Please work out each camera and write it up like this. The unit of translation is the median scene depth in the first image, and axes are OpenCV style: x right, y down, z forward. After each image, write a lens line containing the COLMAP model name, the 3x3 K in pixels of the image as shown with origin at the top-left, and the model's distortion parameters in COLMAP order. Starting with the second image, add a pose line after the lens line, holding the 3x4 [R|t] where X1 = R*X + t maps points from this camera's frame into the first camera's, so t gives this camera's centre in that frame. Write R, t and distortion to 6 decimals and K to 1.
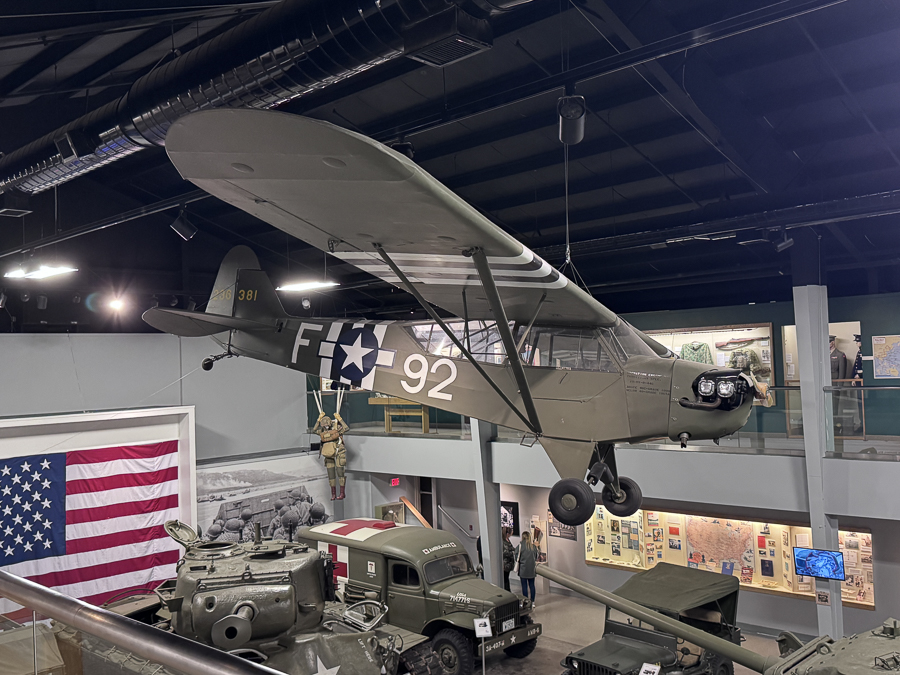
lens RADIAL K [[871.2, 0, 451.6], [0, 871.2, 333.7], [0, 0, 1]] dist [0.054642, 0.000000]
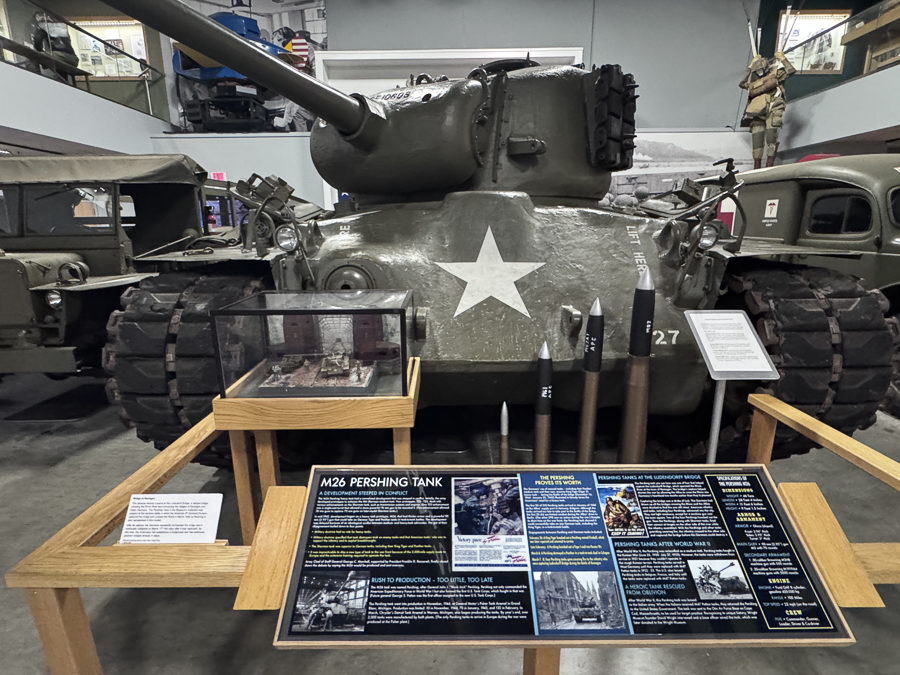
lens RADIAL K [[465.7, 0, 446.5], [0, 465.7, 338.8], [0, 0, 1]] dist [-0.007291, 0.002284]
pose [[0.684668, 0.198371, -0.701341, -0.003739], [0.010484, 0.959470, 0.281617, 0.281674], [0.728780, -0.200167, 0.654838, 0.660899]]
